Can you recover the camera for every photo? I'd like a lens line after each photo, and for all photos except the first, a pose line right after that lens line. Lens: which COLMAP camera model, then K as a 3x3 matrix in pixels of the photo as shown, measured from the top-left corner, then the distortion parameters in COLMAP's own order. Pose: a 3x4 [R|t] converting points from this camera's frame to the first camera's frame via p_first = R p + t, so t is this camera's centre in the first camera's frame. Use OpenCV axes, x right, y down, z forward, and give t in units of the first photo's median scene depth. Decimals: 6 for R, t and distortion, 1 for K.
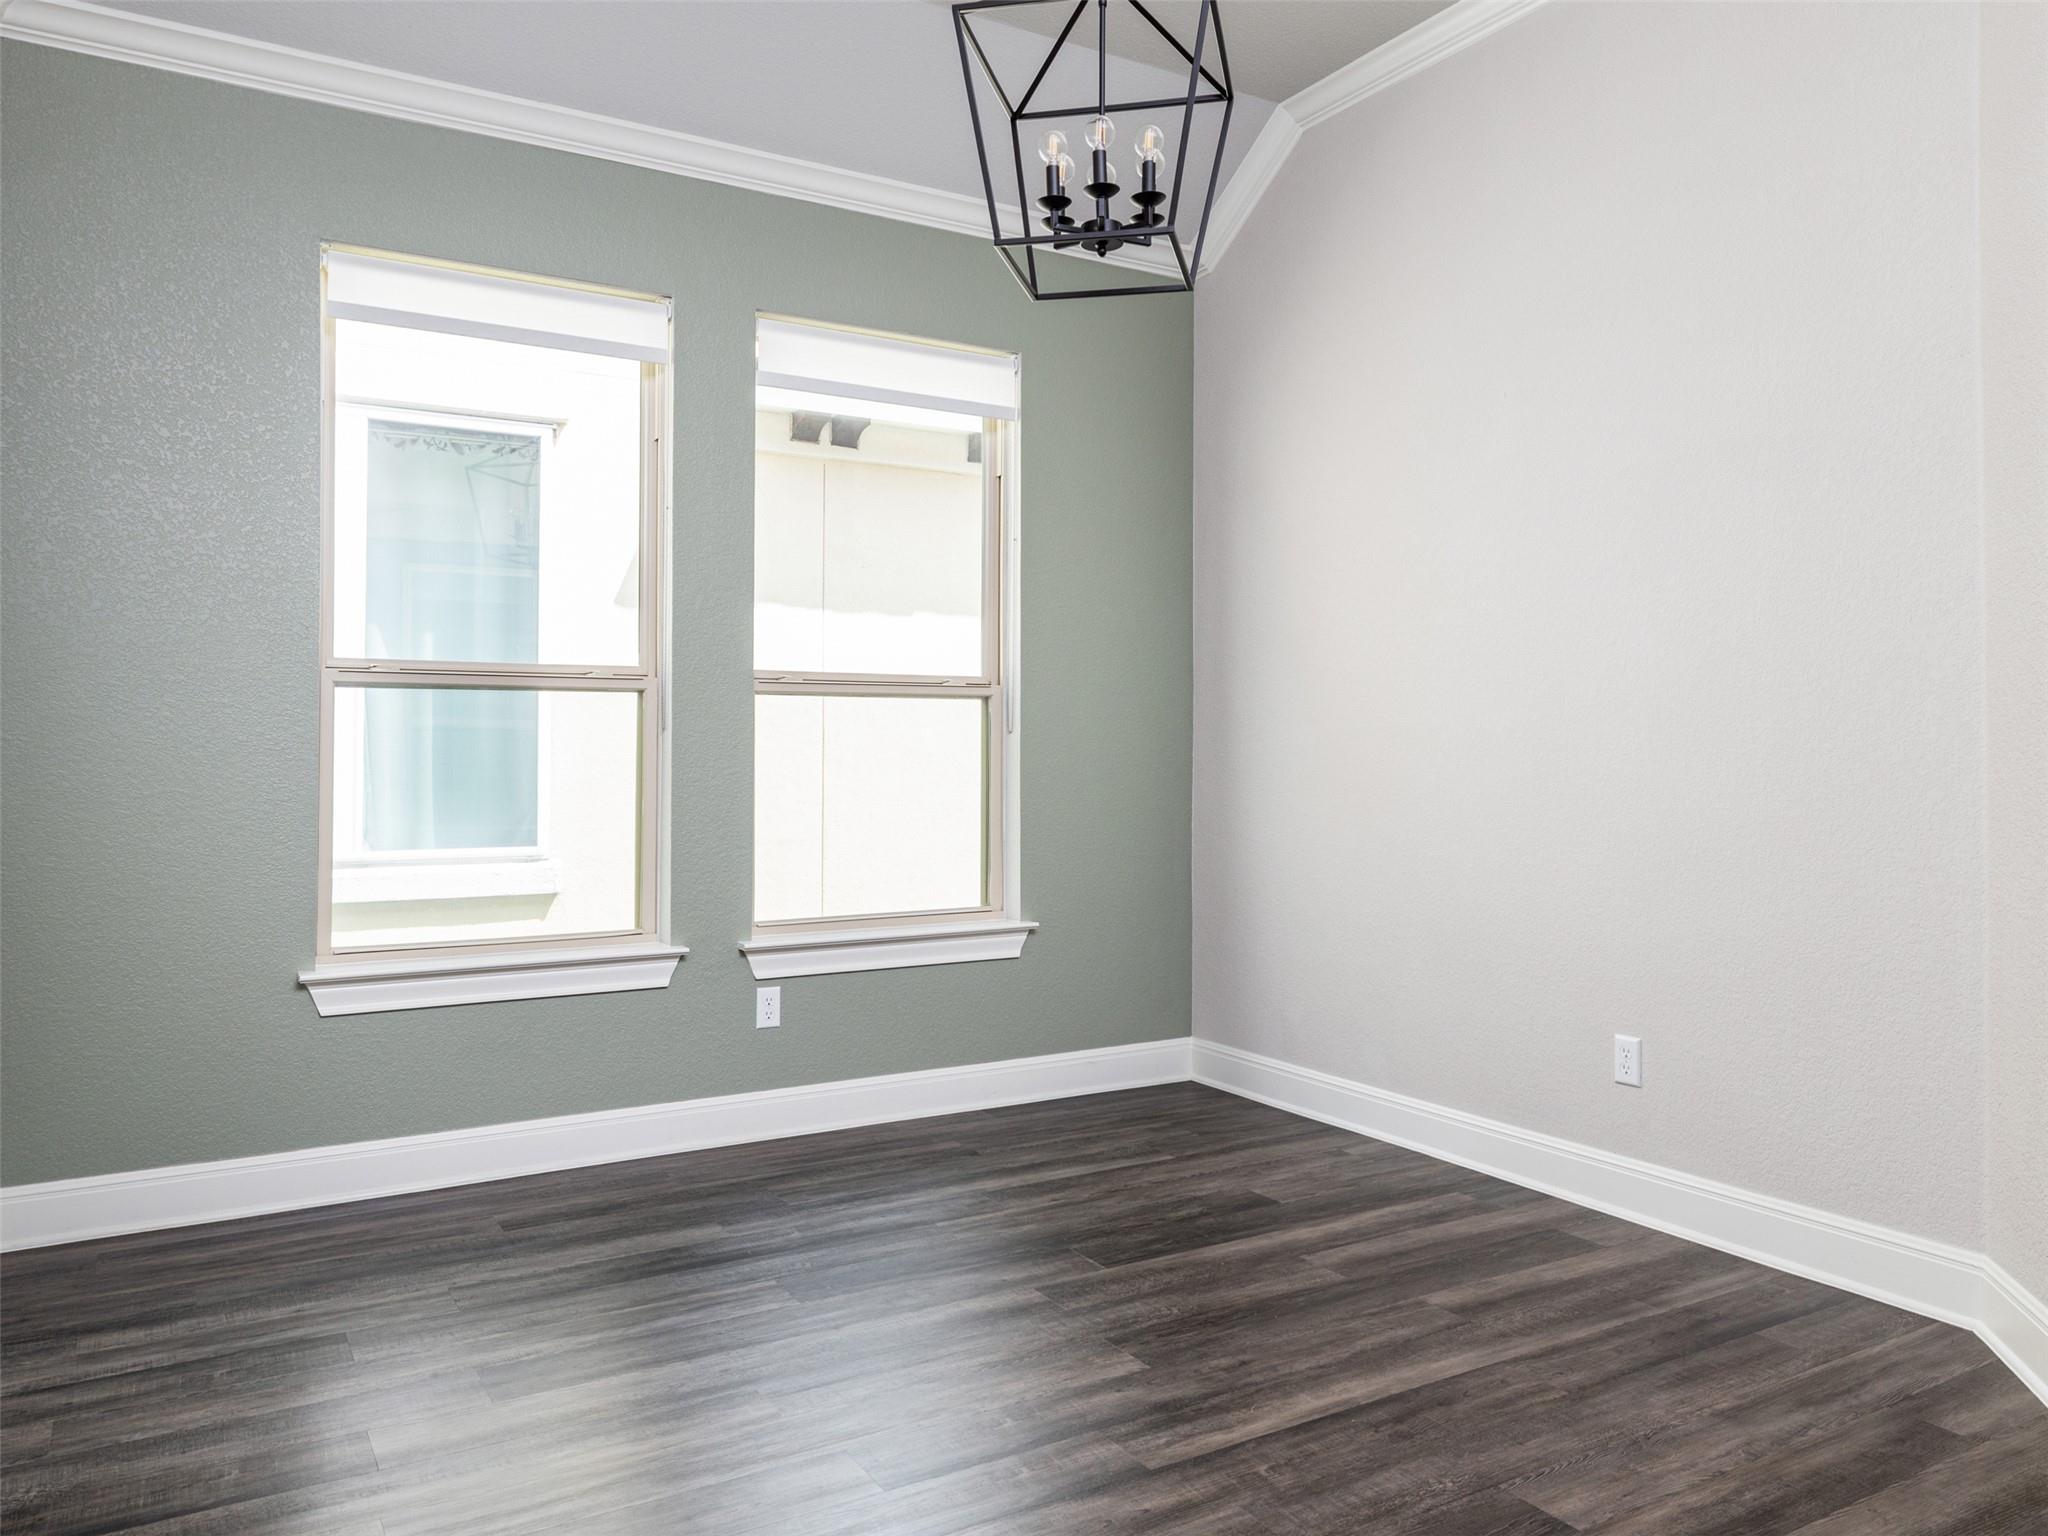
lens RADIAL K [[1457.9, 0, 1024.0], [0, 1457.9, 729.2], [0, 0, 1]] dist [0.006831, 0.000907]
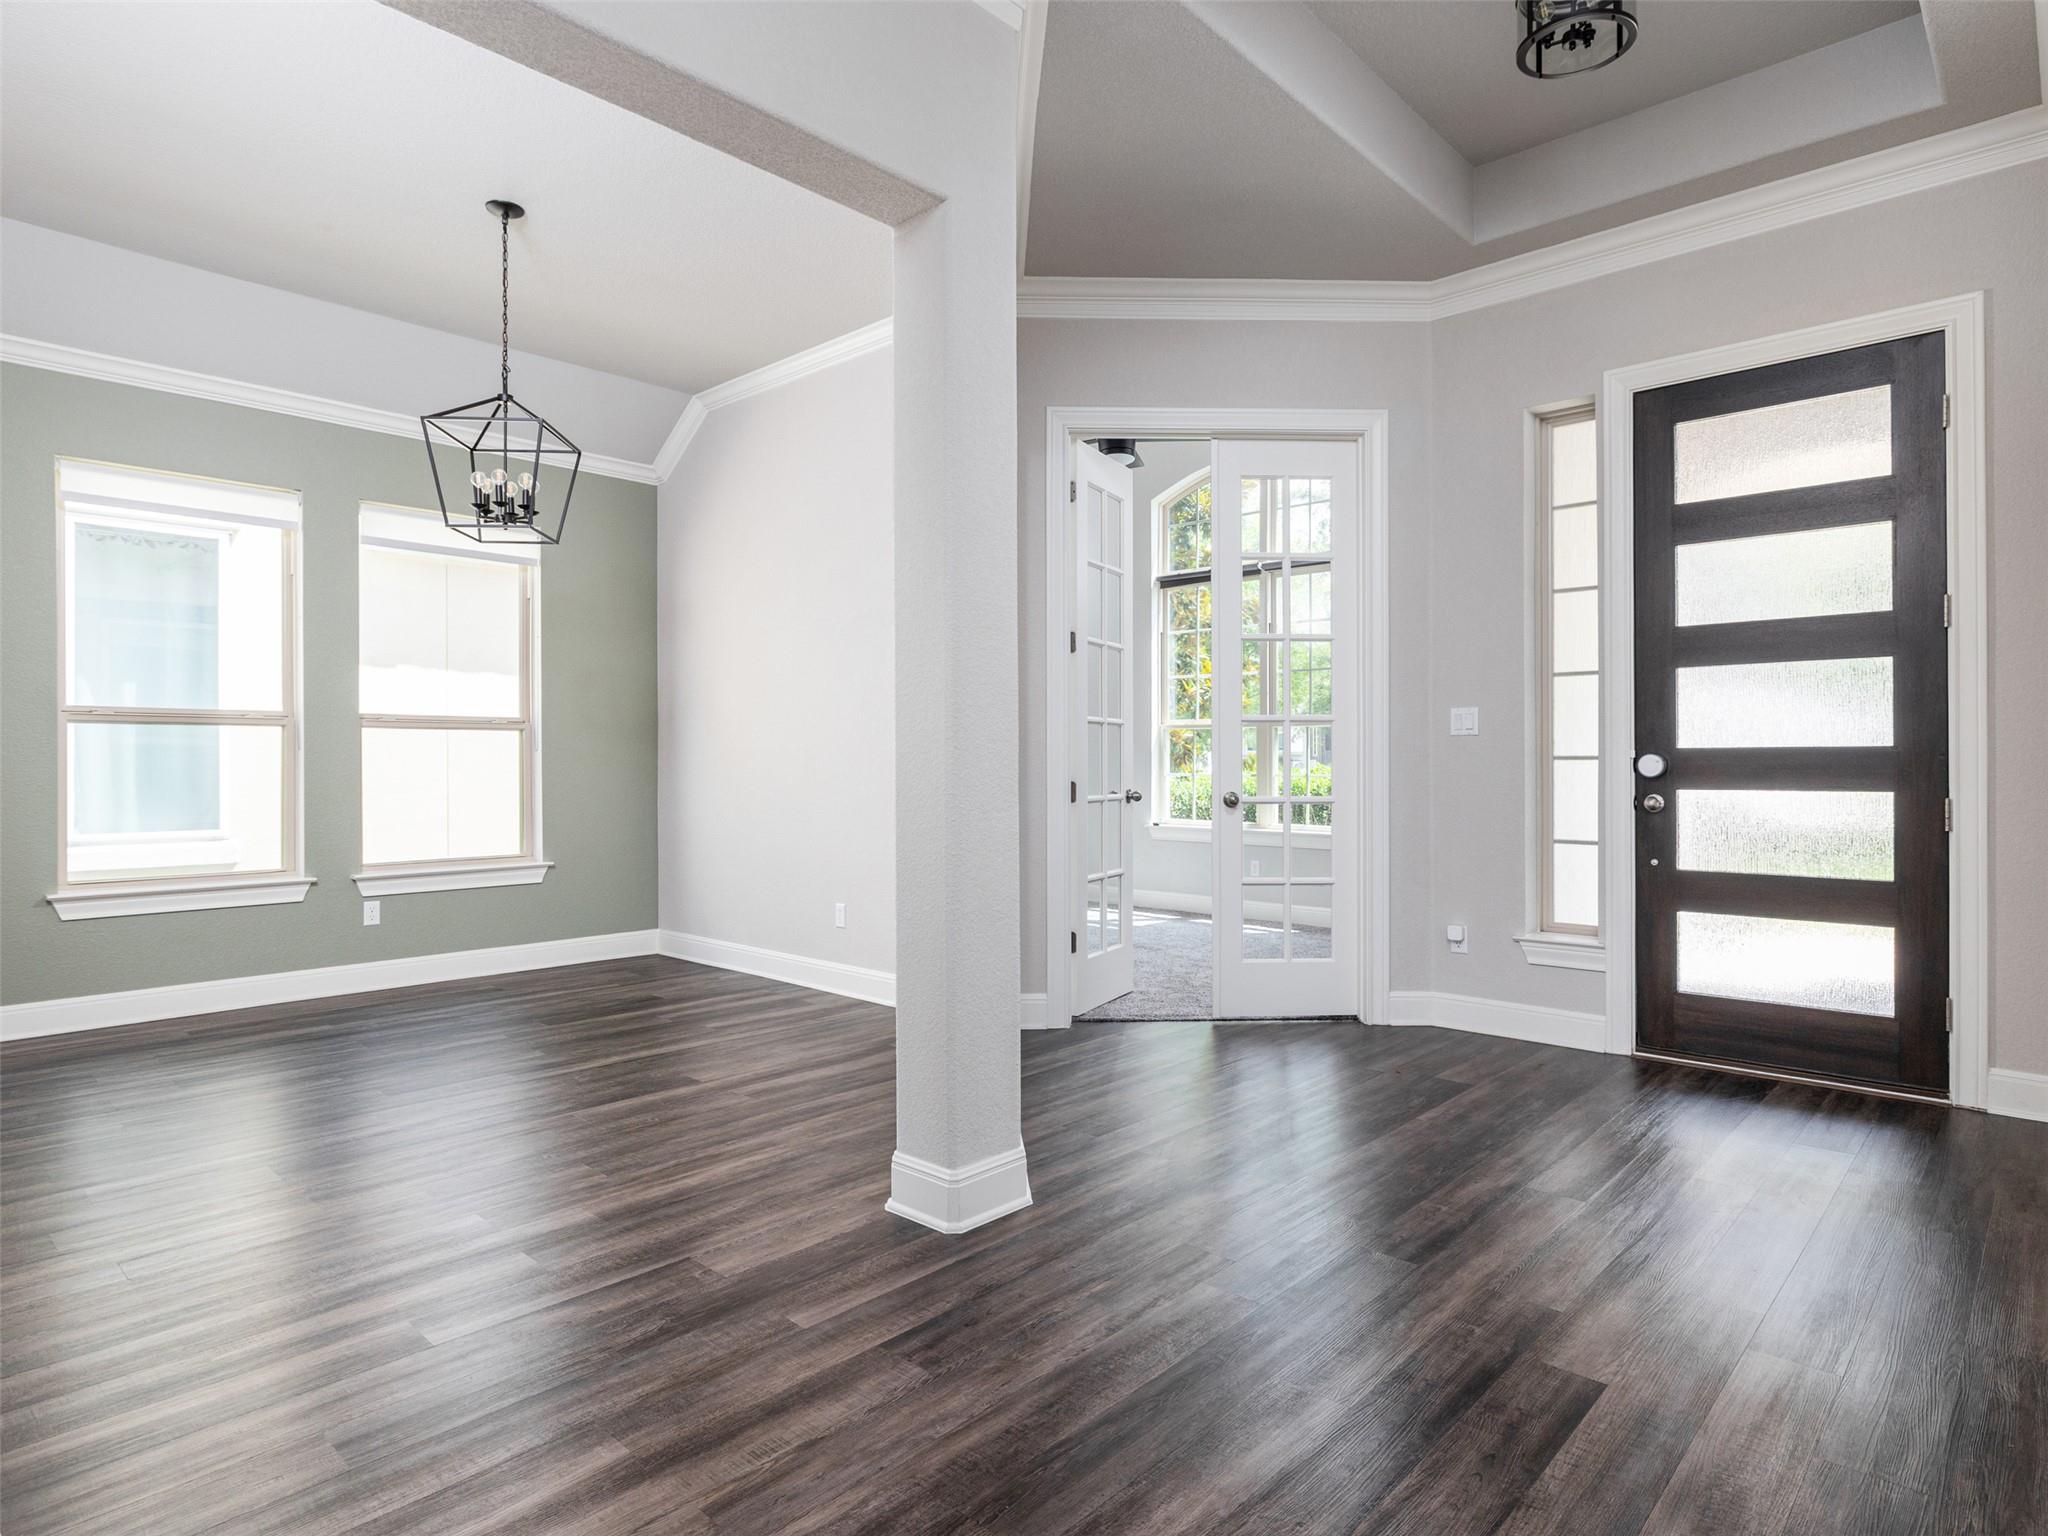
lens RADIAL K [[1141.9, 0, 1024.0], [0, 1141.9, 768.0], [0, 0, 1]] dist [-0.002647, 0.000971]
pose [[0.959850, -0.002997, 0.280497, 0.178191], [-0.002883, 0.999785, 0.020548, -0.006758], [-0.280498, -0.020531, 0.959635, -0.472749]]
